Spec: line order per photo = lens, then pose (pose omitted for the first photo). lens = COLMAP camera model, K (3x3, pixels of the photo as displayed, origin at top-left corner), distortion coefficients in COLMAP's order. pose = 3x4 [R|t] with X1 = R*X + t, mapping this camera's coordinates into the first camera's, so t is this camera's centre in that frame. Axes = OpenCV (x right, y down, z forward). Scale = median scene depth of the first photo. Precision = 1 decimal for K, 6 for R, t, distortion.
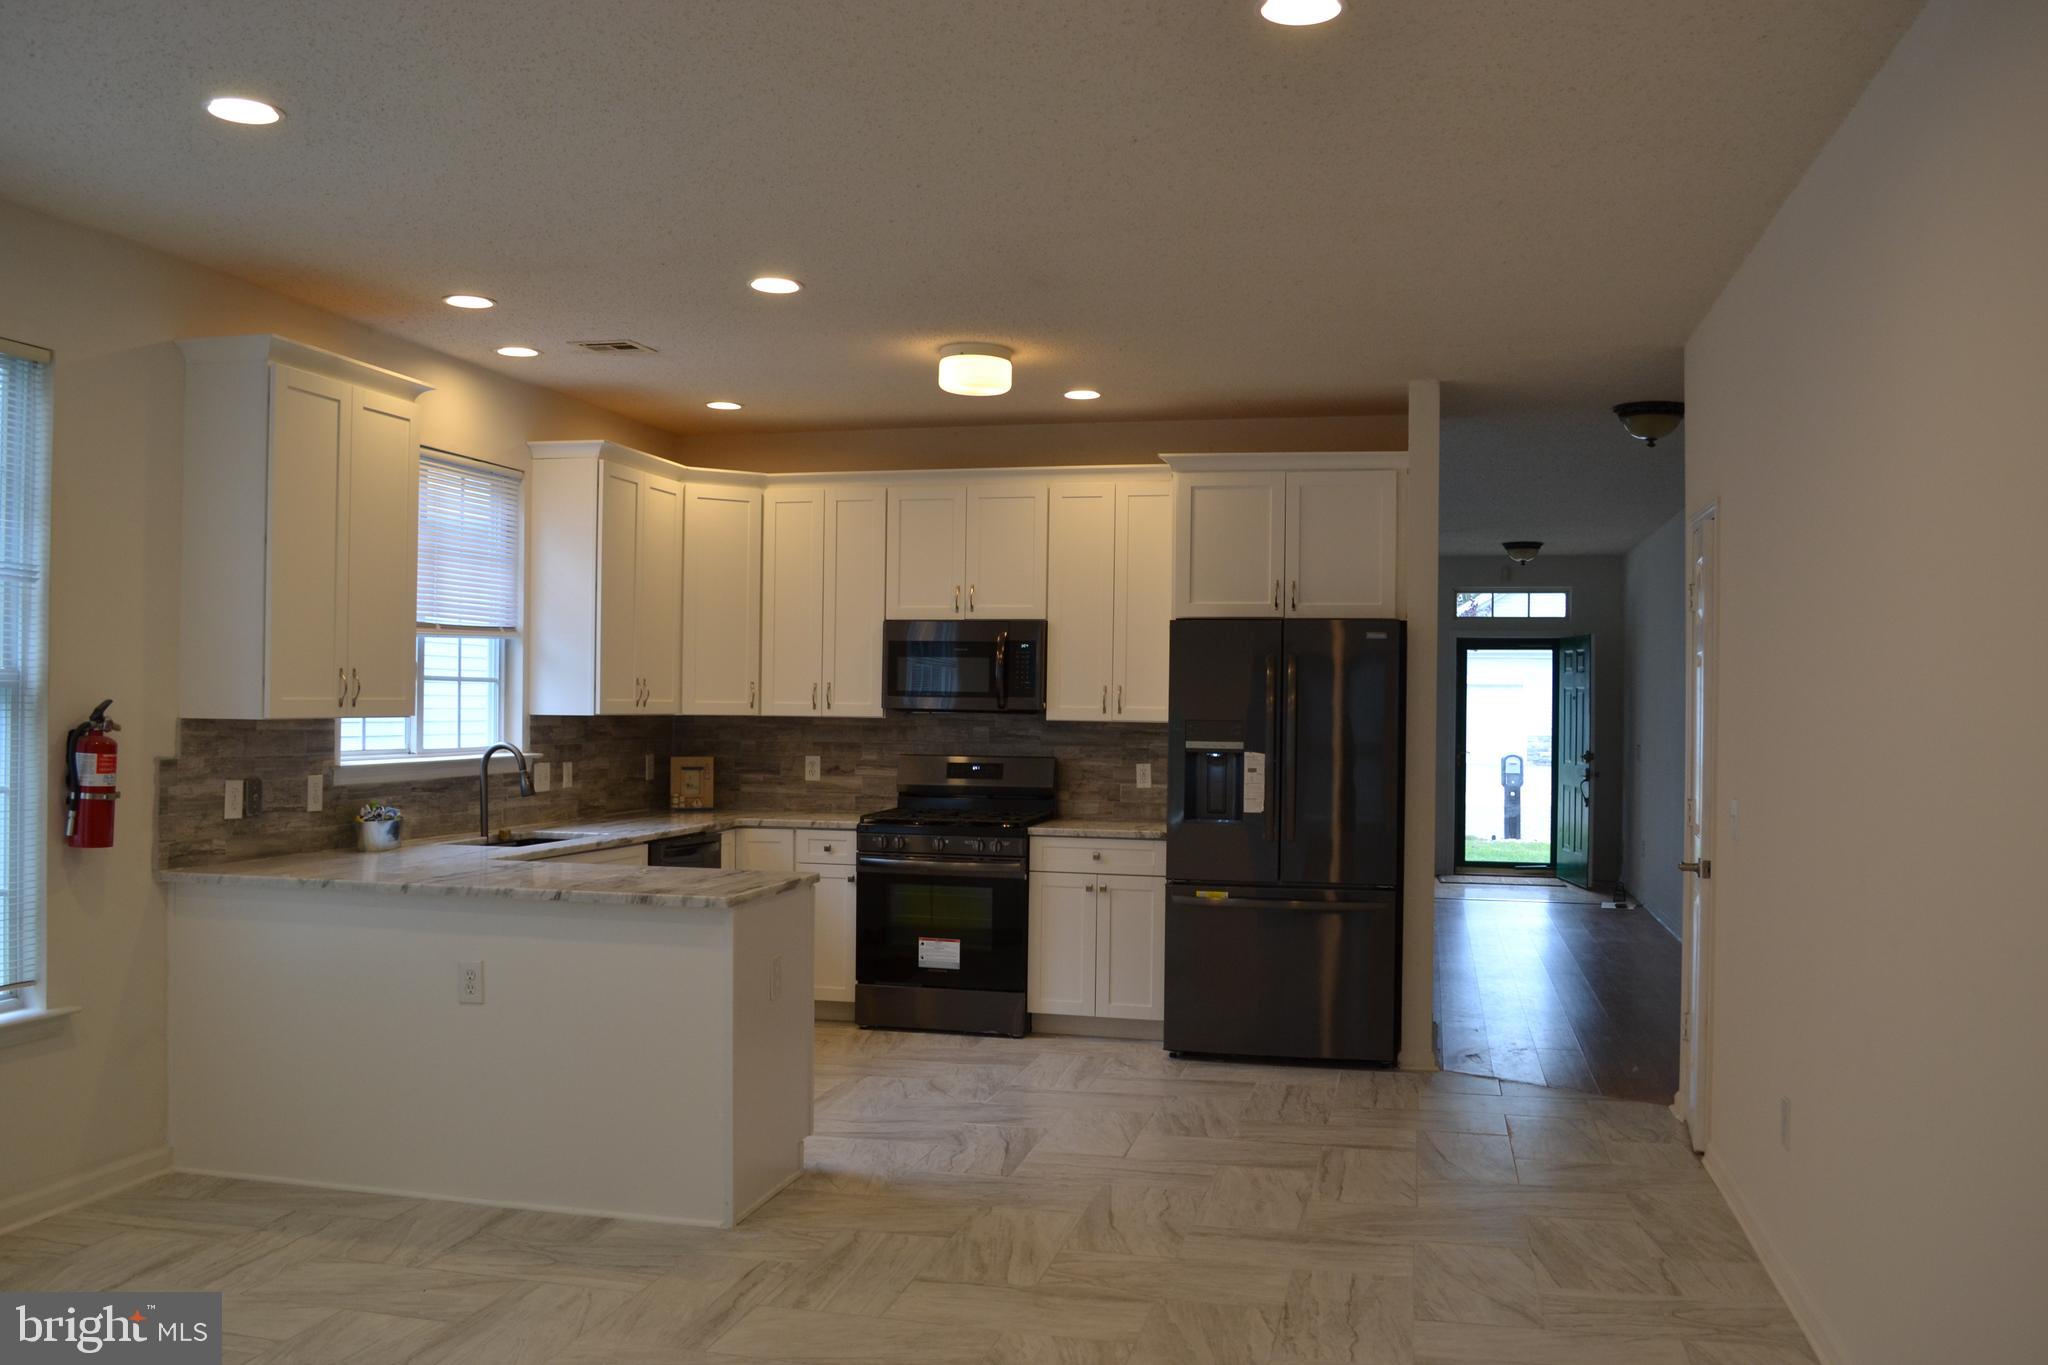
lens RADIAL K [[1667.1, 0, 1028.8], [0, 1667.1, 697.6], [0, 0, 1]] dist [-0.081890, 0.013010]
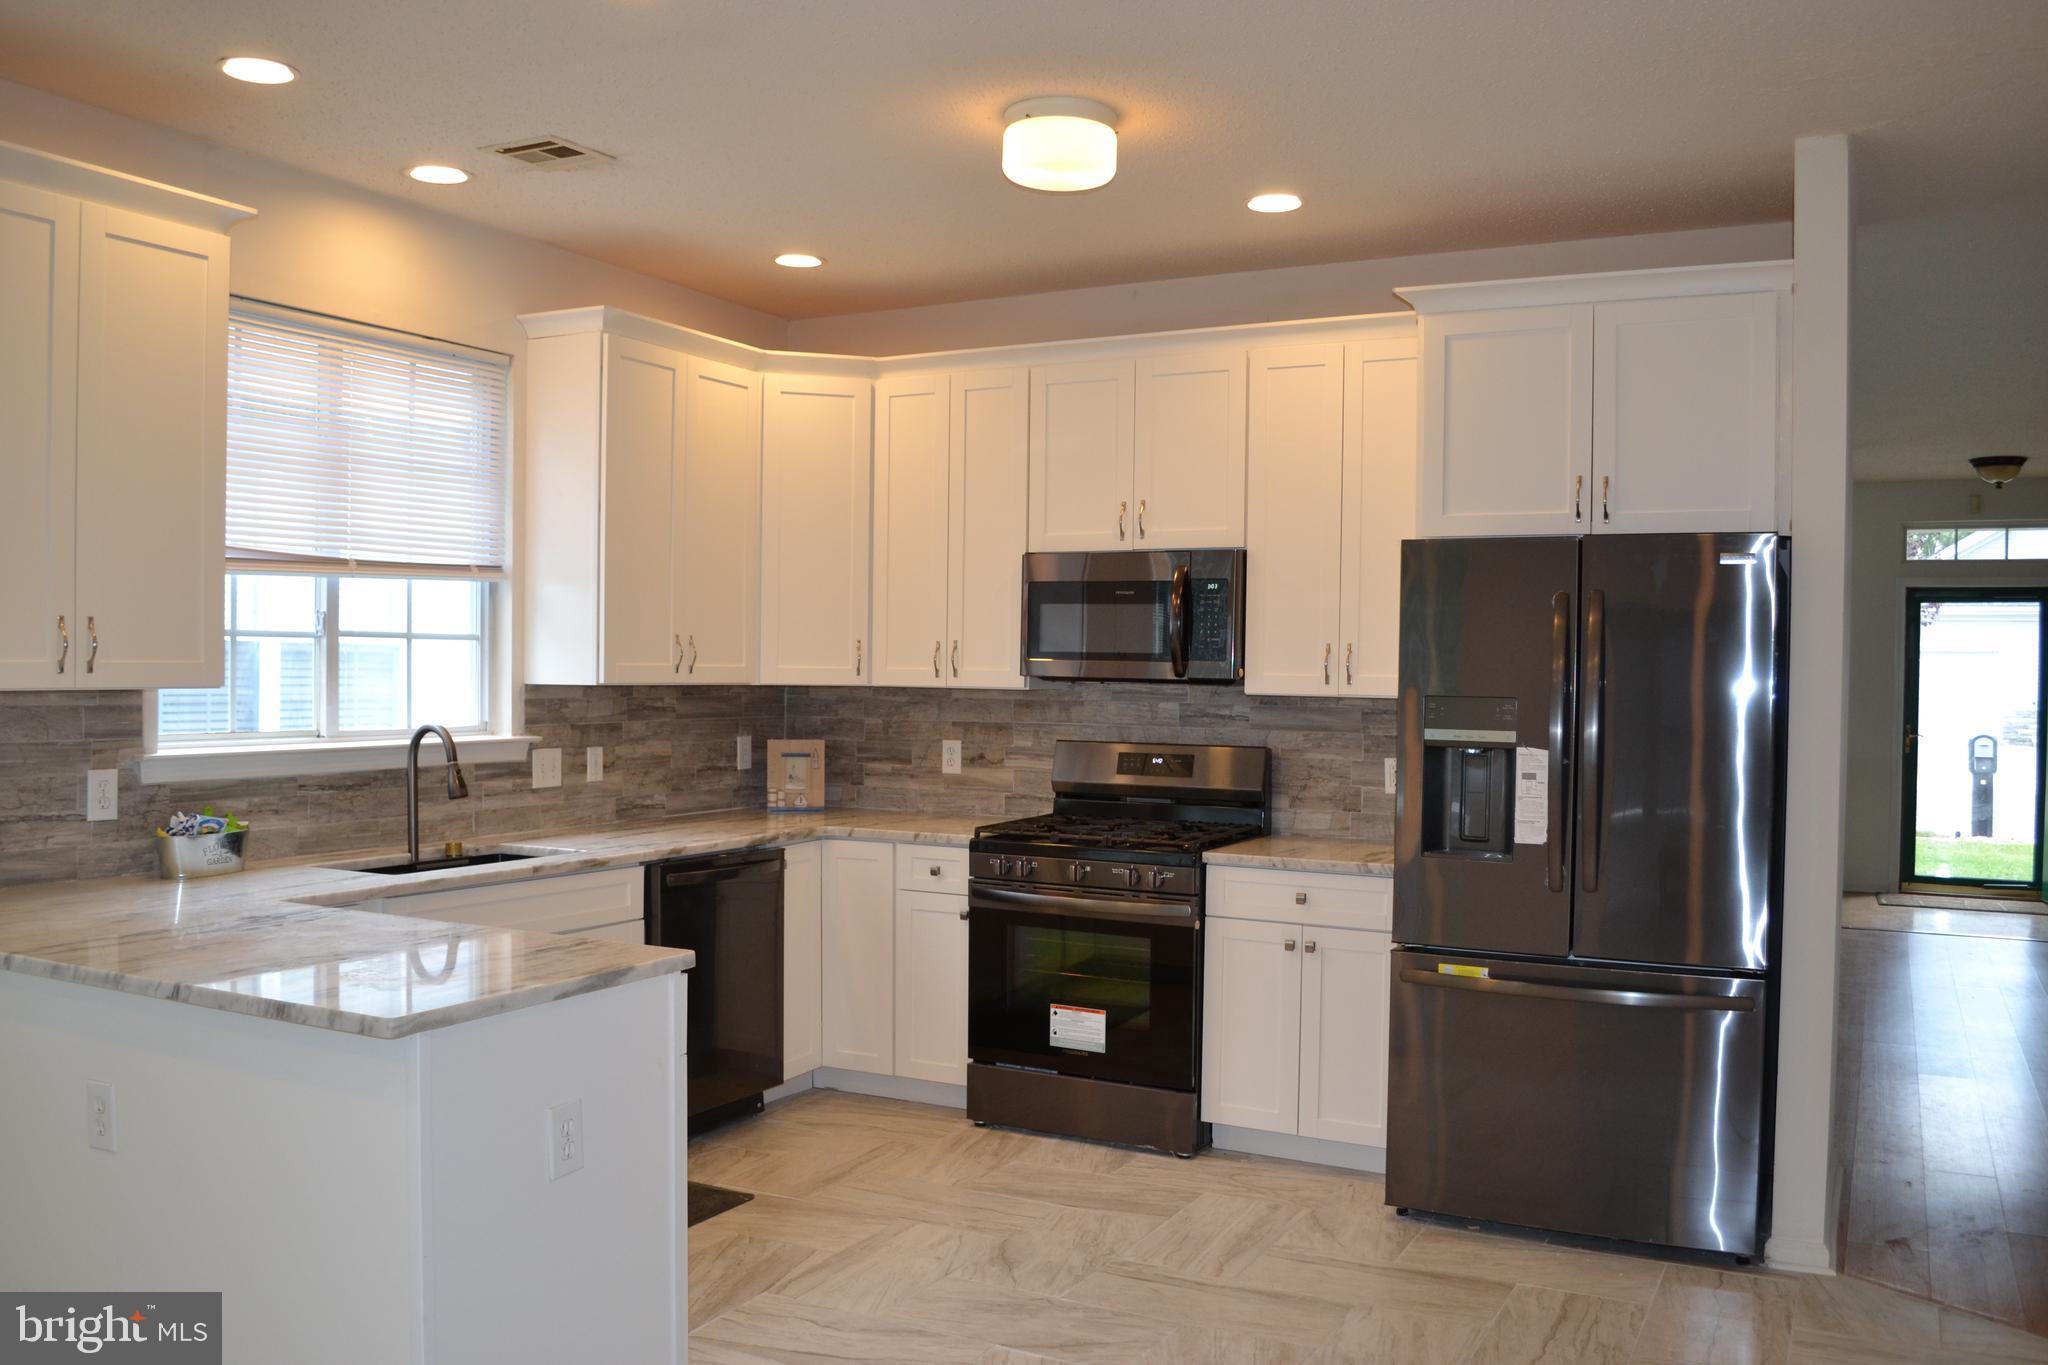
lens RADIAL K [[1667.1, 0, 1028.8], [0, 1667.1, 697.6], [0, 0, 1]] dist [-0.081890, 0.013010]
pose [[0.969225, 0.005328, -0.246118, 0.100141], [-0.000535, 0.999809, 0.019537, 0.001820], [0.246175, -0.018804, 0.969043, 0.334052]]
